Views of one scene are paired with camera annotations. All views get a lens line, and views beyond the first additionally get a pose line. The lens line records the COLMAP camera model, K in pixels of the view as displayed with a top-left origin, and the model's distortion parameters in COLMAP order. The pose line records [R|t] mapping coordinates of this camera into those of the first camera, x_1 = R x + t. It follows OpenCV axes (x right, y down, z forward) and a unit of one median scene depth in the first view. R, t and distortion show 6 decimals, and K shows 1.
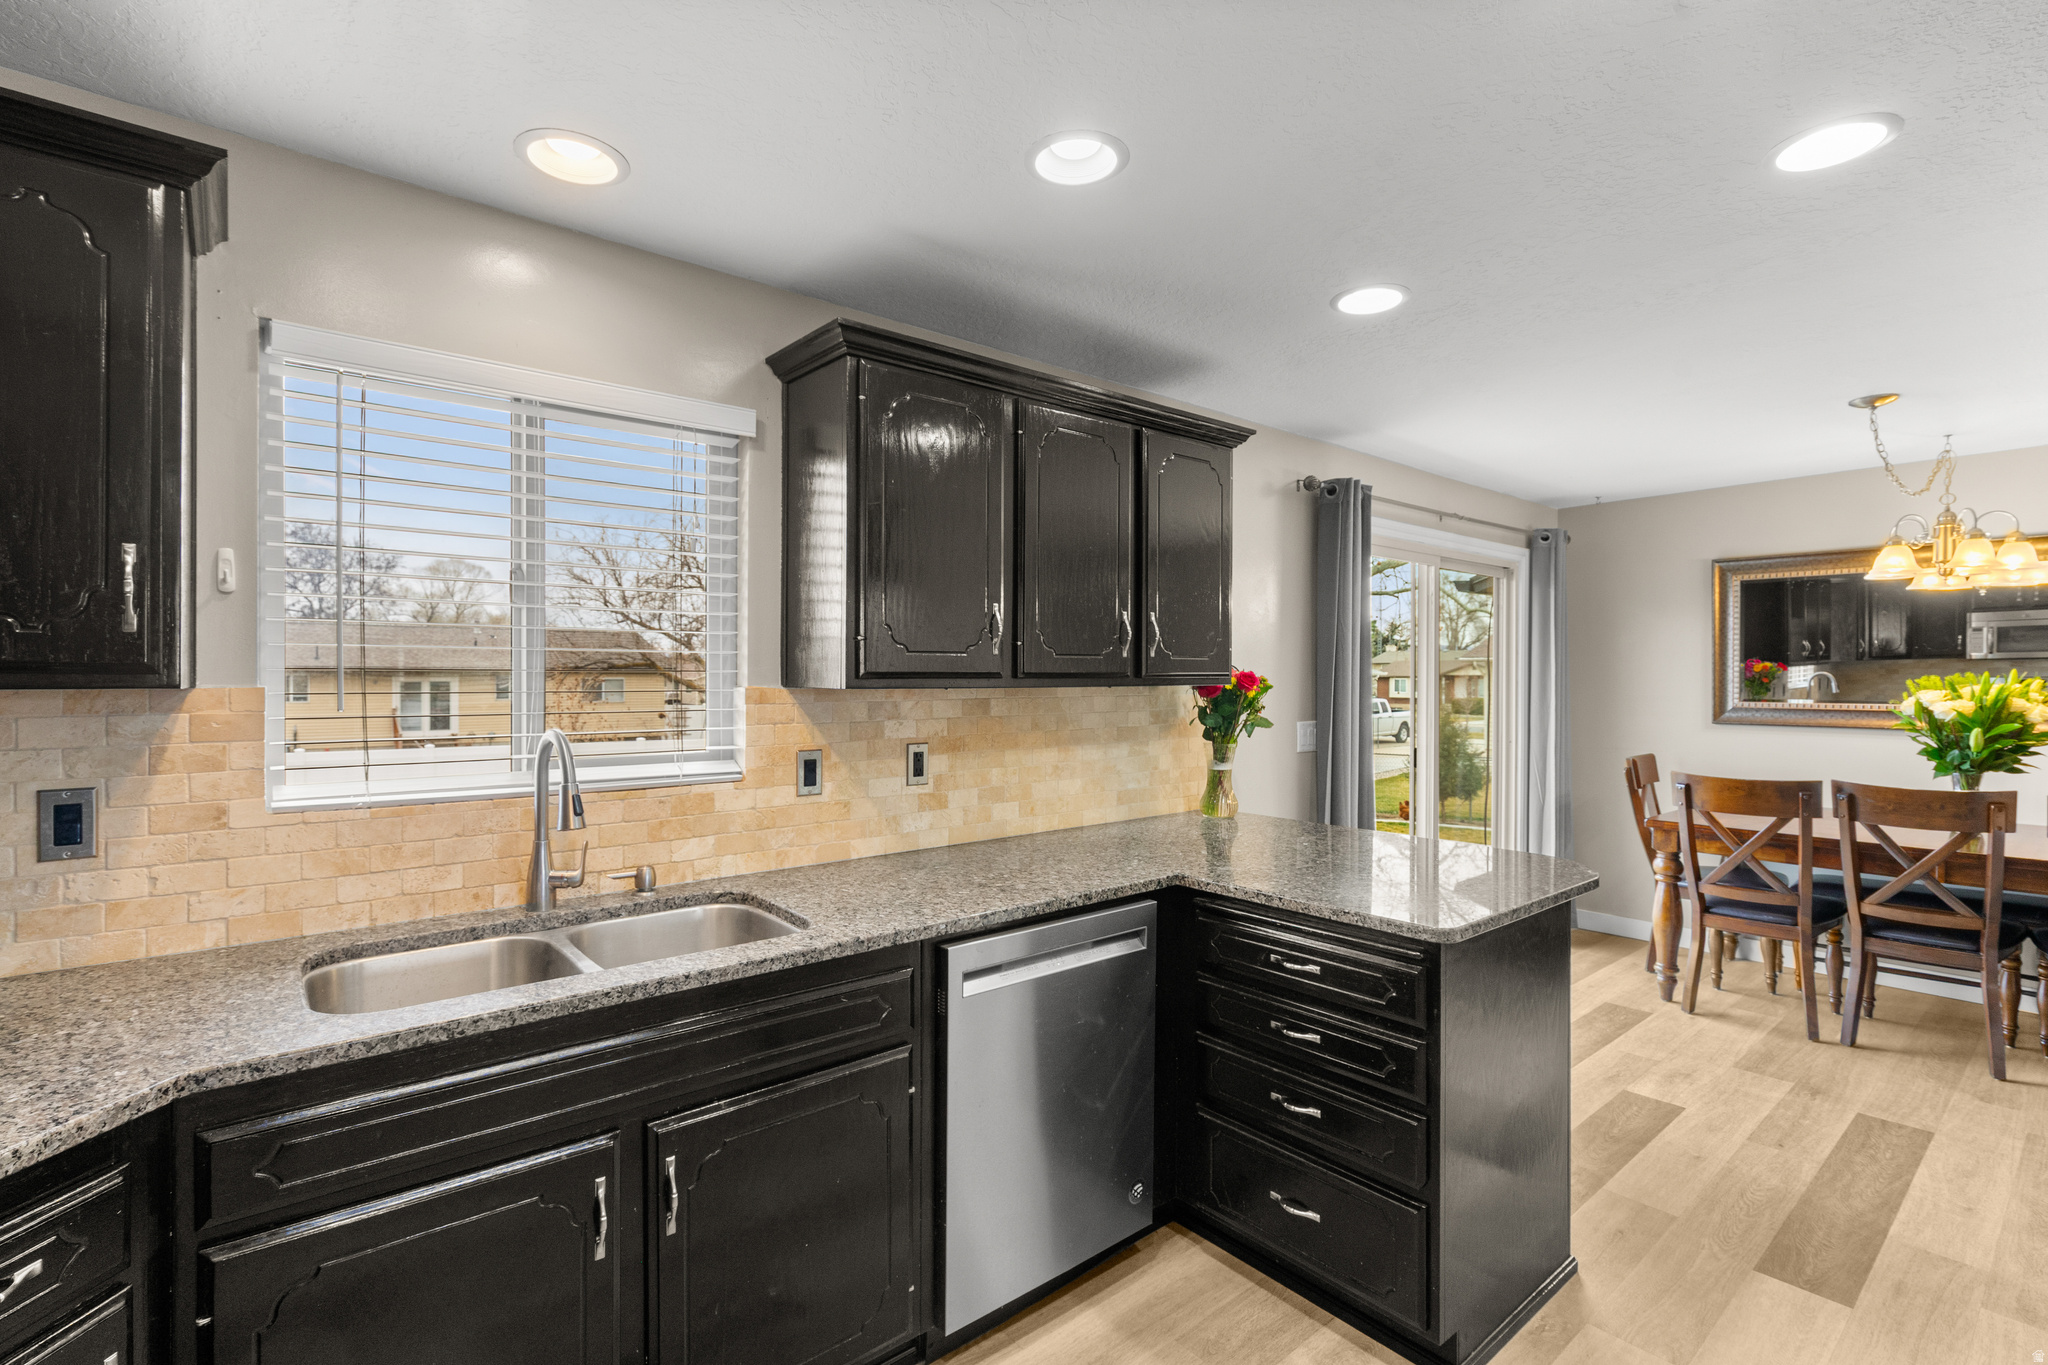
lens RADIAL K [[952.6, 0, 1017.7], [0, 952.6, 683.5], [0, 0, 1]] dist [-0.000226, -0.001785]
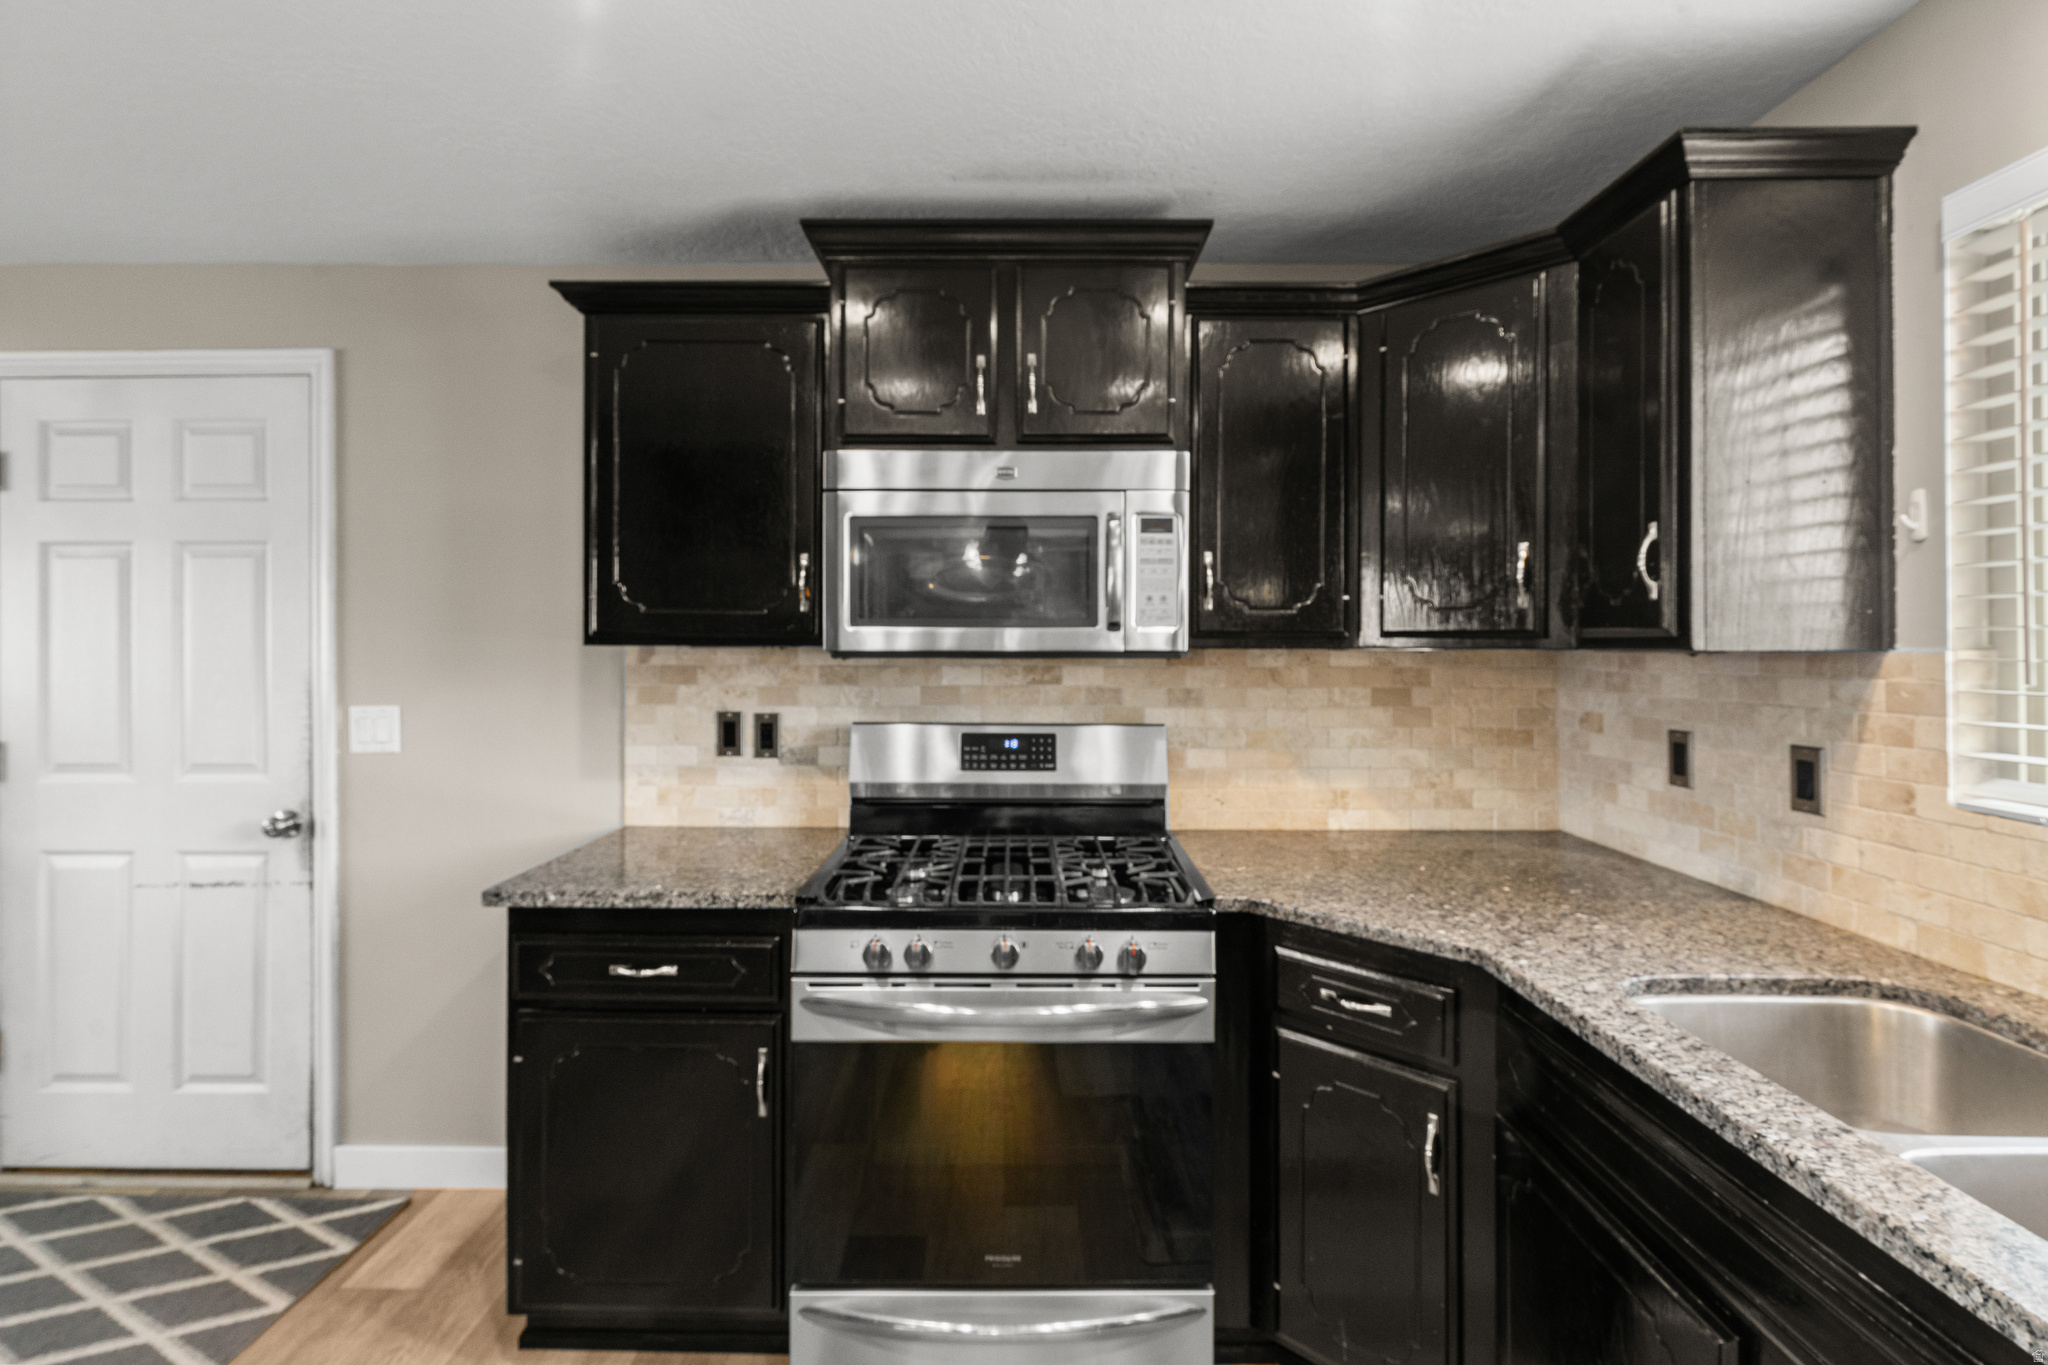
lens RADIAL K [[952.6, 0, 1031.6], [0, 952.6, 647.3], [0, 0, 1]] dist [-0.000226, -0.001785]
pose [[-0.630226, -0.003675, -0.776403, 0.241325], [-0.010976, 0.999931, 0.004177, 0.003516], [0.776334, 0.011154, -0.630223, 0.646936]]
